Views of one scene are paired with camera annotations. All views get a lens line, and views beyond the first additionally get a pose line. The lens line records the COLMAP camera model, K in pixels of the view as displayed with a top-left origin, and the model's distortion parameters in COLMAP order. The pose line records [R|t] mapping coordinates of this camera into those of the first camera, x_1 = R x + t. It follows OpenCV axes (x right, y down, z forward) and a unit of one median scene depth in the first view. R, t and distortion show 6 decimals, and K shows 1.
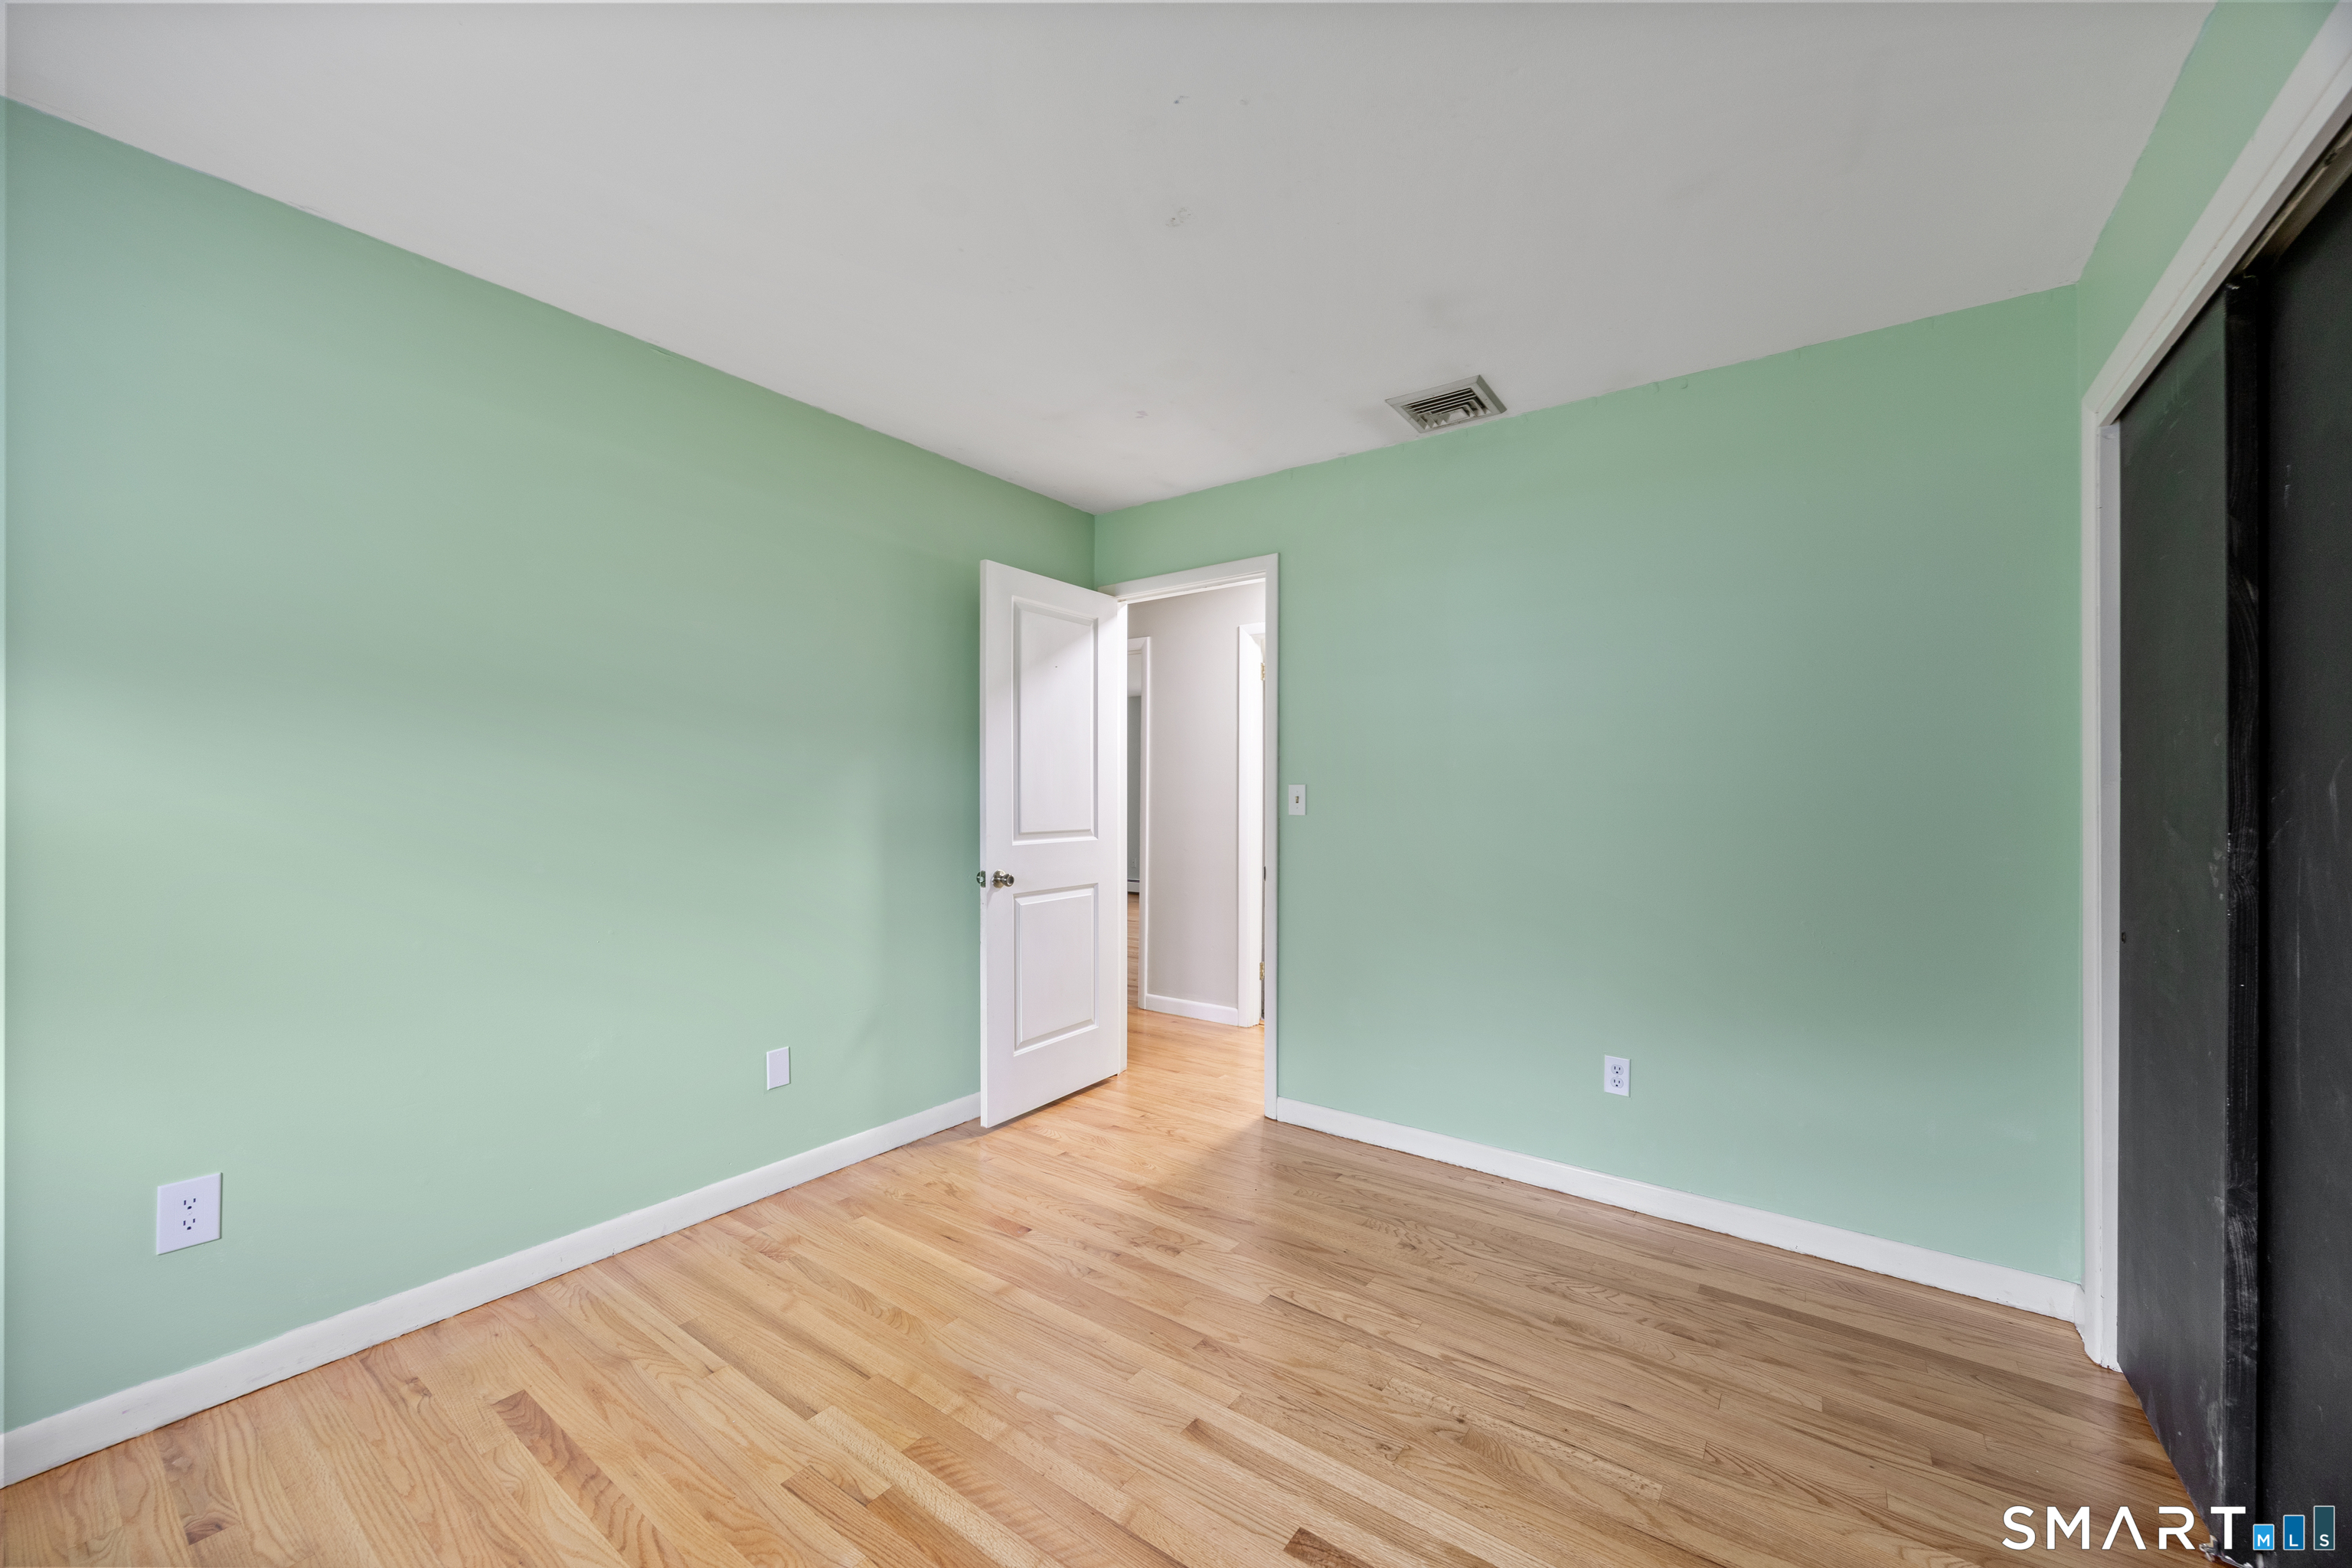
lens RADIAL K [[897.6, 0, 1170.4], [0, 897.6, 794.3], [0, 0, 1]] dist [0.001240, 0.000154]
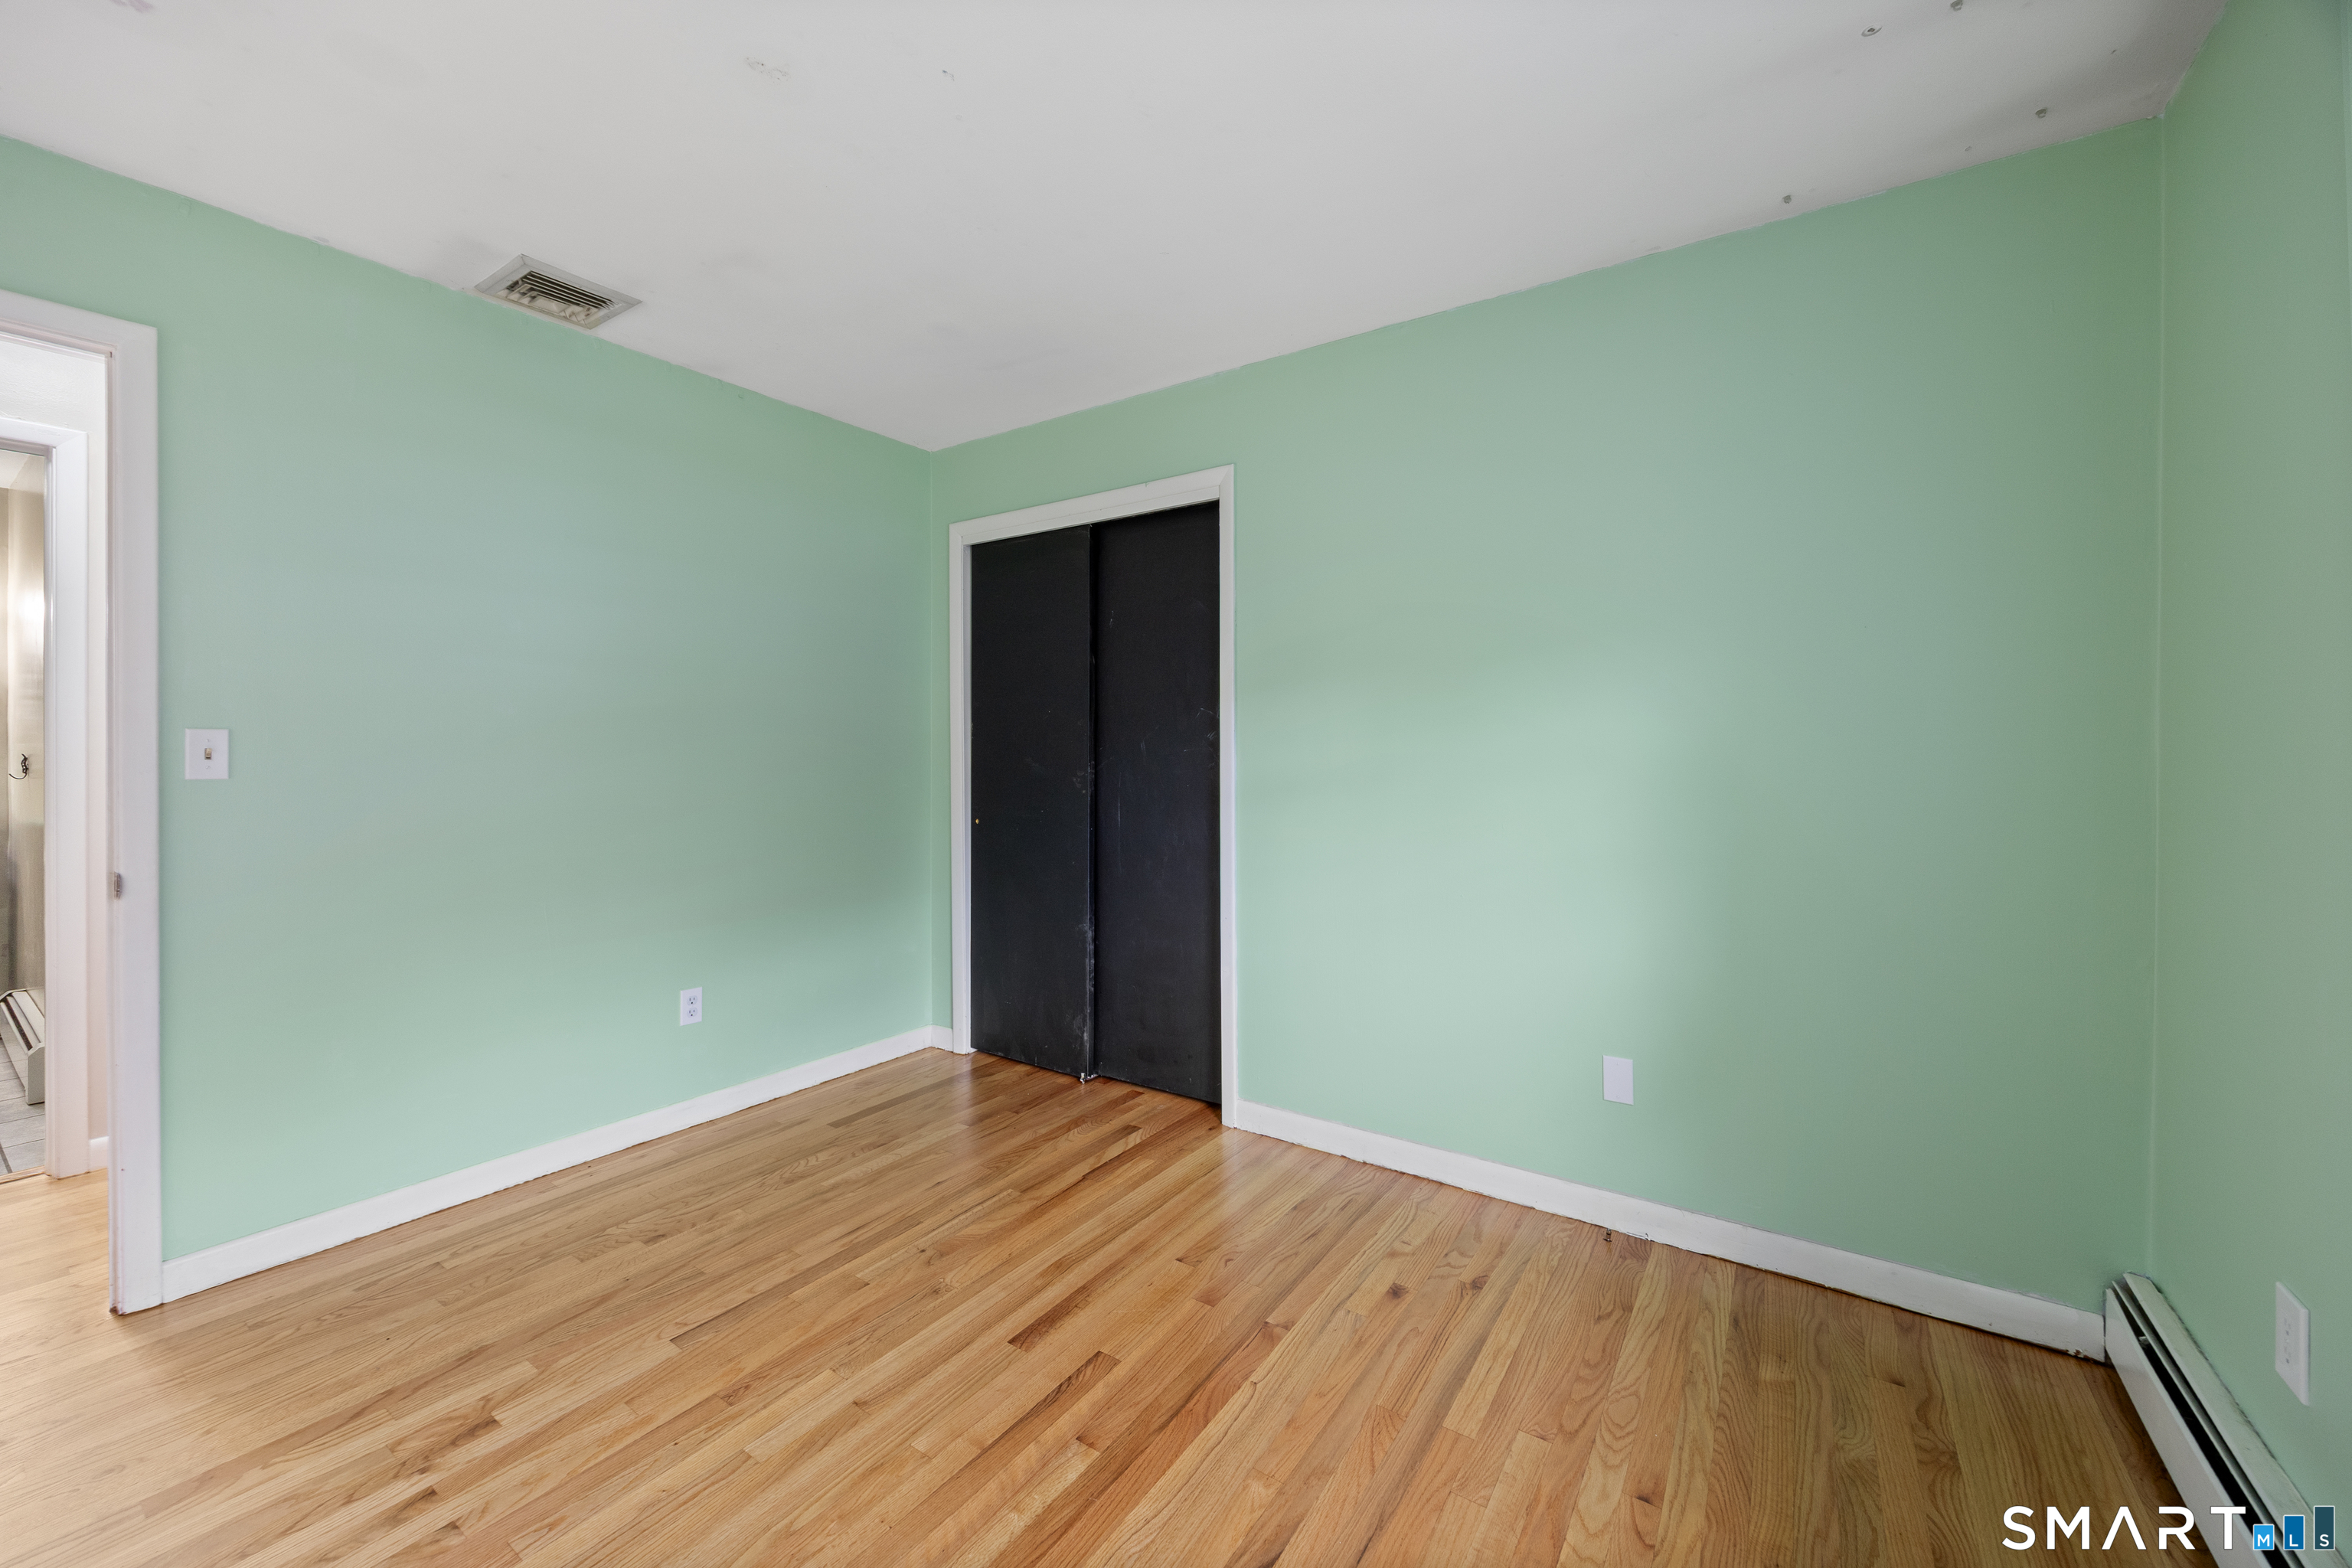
lens RADIAL K [[910.1, 0, 1184.4], [0, 910.1, 760.9], [0, 0, 1]] dist [-0.000863, -0.000040]
pose [[-0.037613, -0.017612, 0.999137, -0.699717], [-0.003171, 0.999842, 0.017505, -0.003385], [-0.999287, -0.002510, -0.037663, 0.512234]]
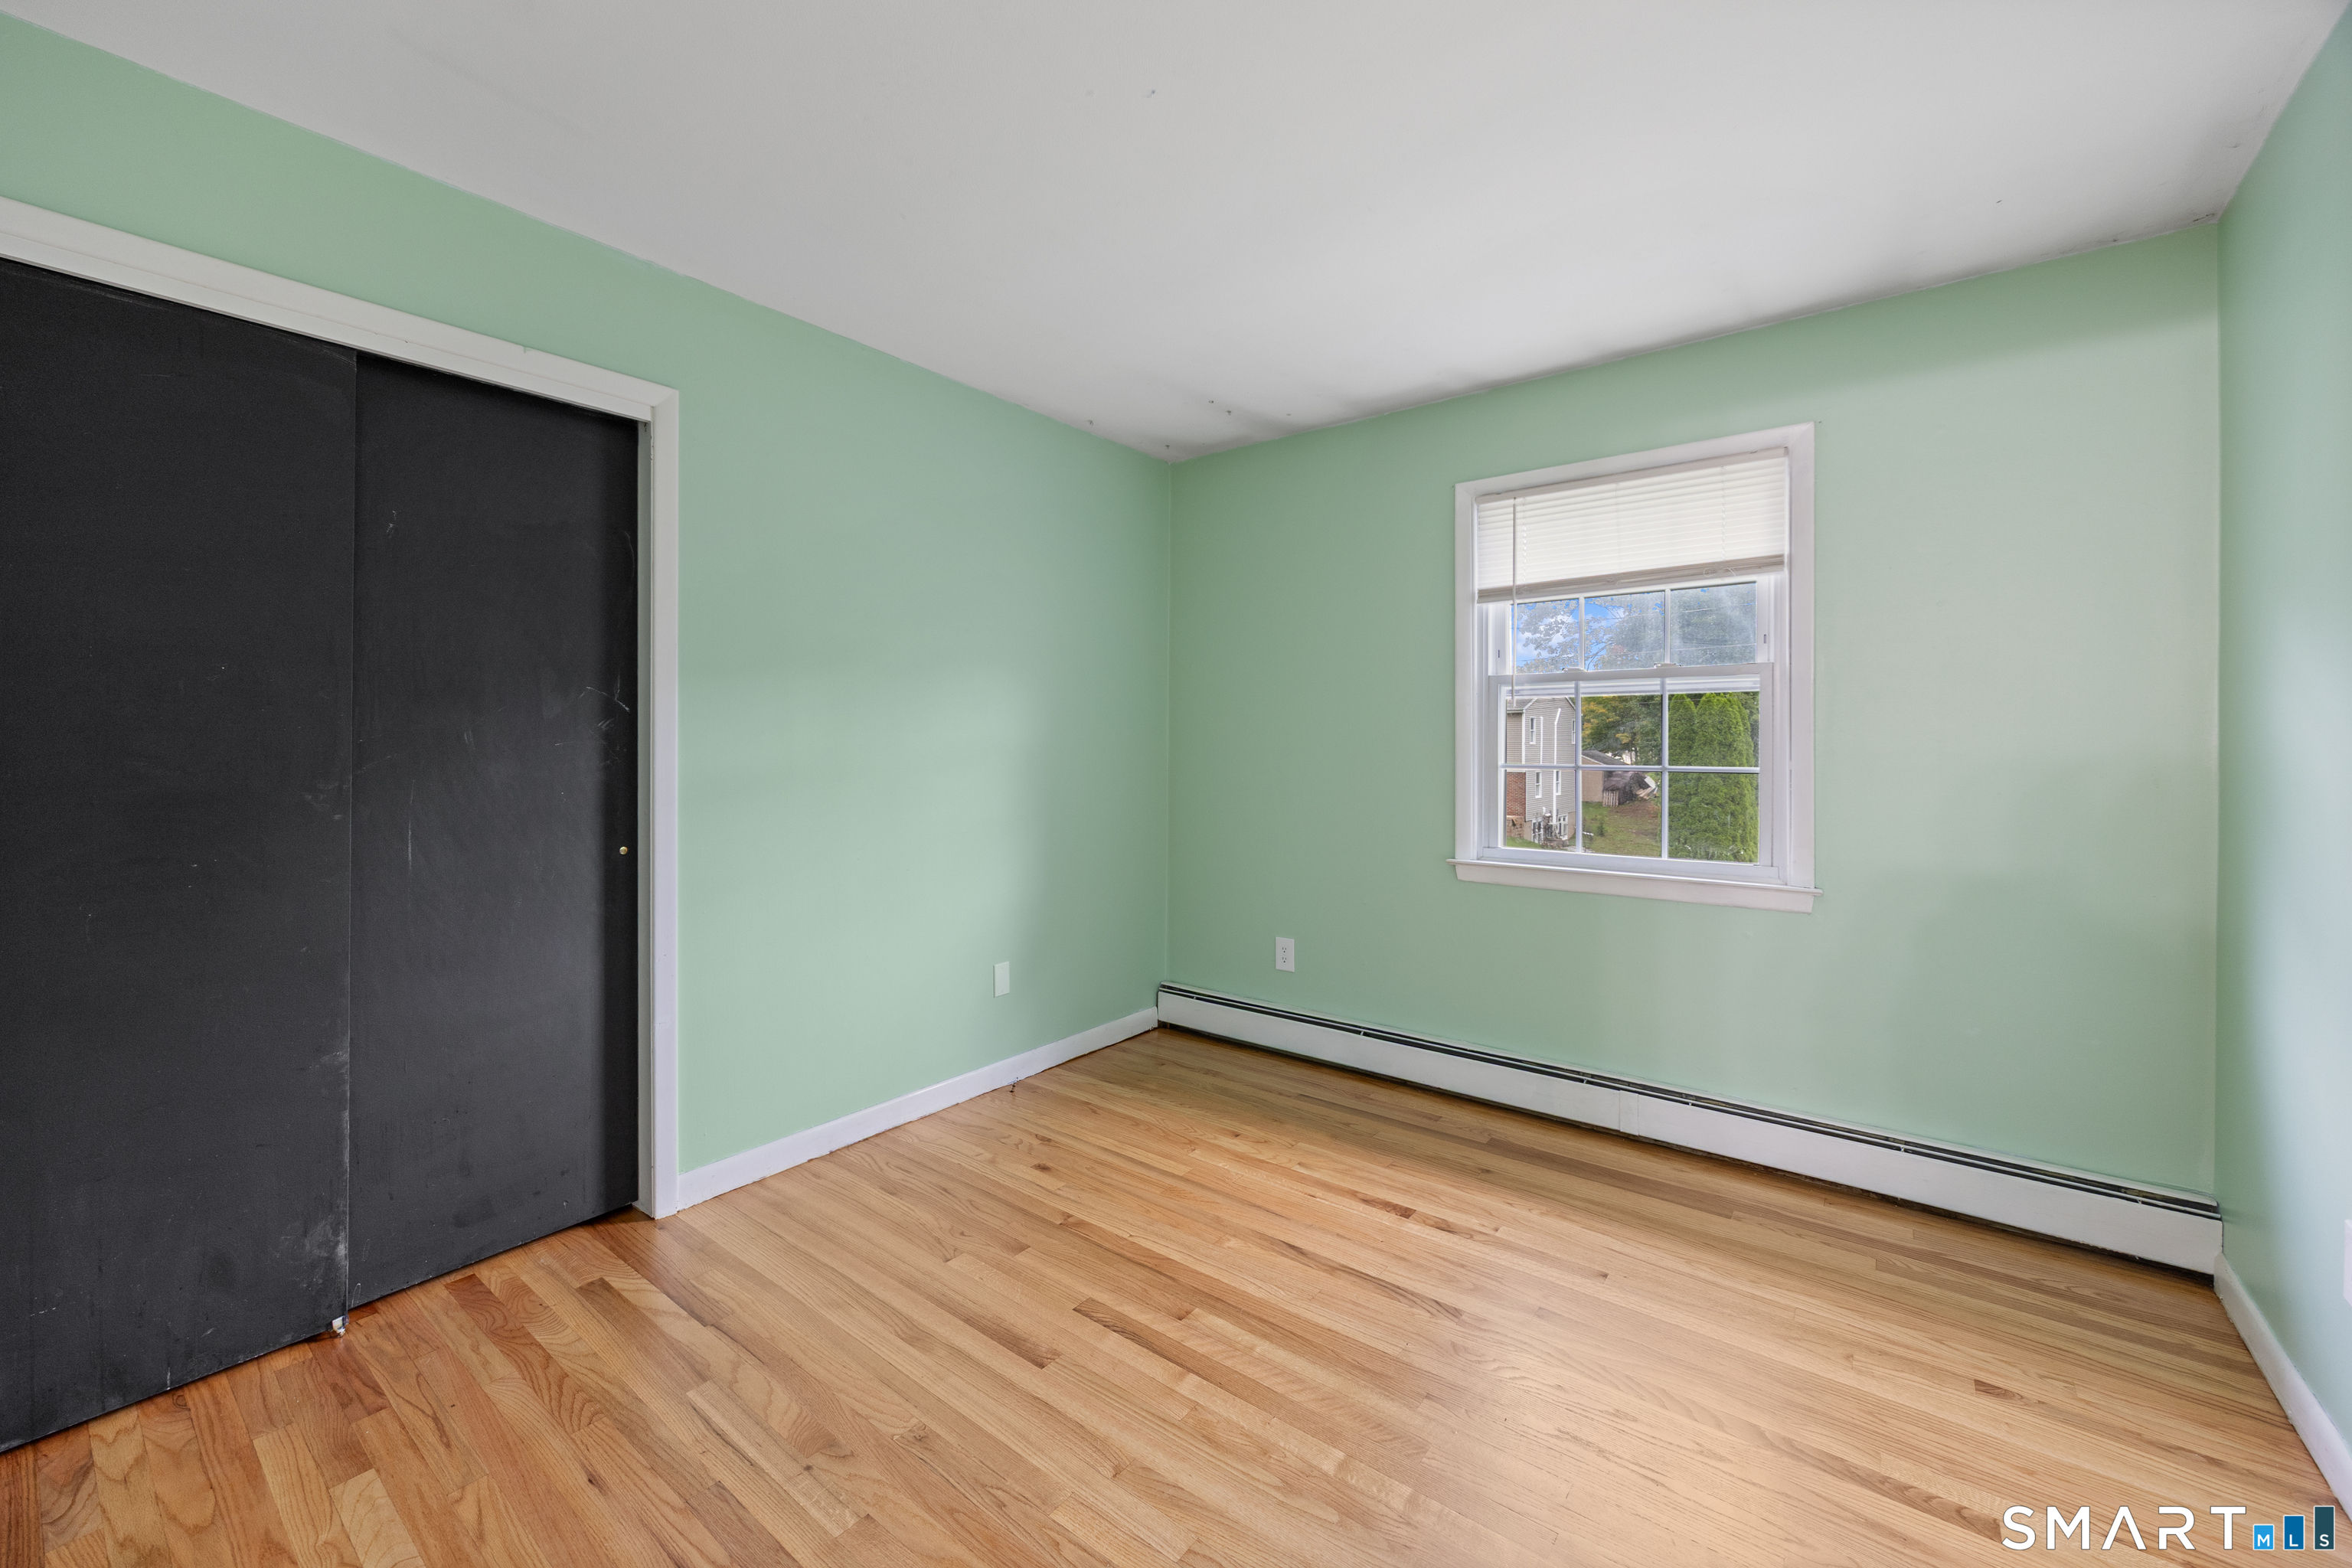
lens RADIAL K [[925.4, 0, 1165.0], [0, 925.4, 743.4], [0, 0, 1]] dist [-0.000003, -0.000044]
pose [[-0.999370, -0.007099, 0.034774, -0.034171], [-0.007163, 0.999973, -0.001726, 0.001558], [-0.034761, -0.001974, -0.999394, 1.398034]]
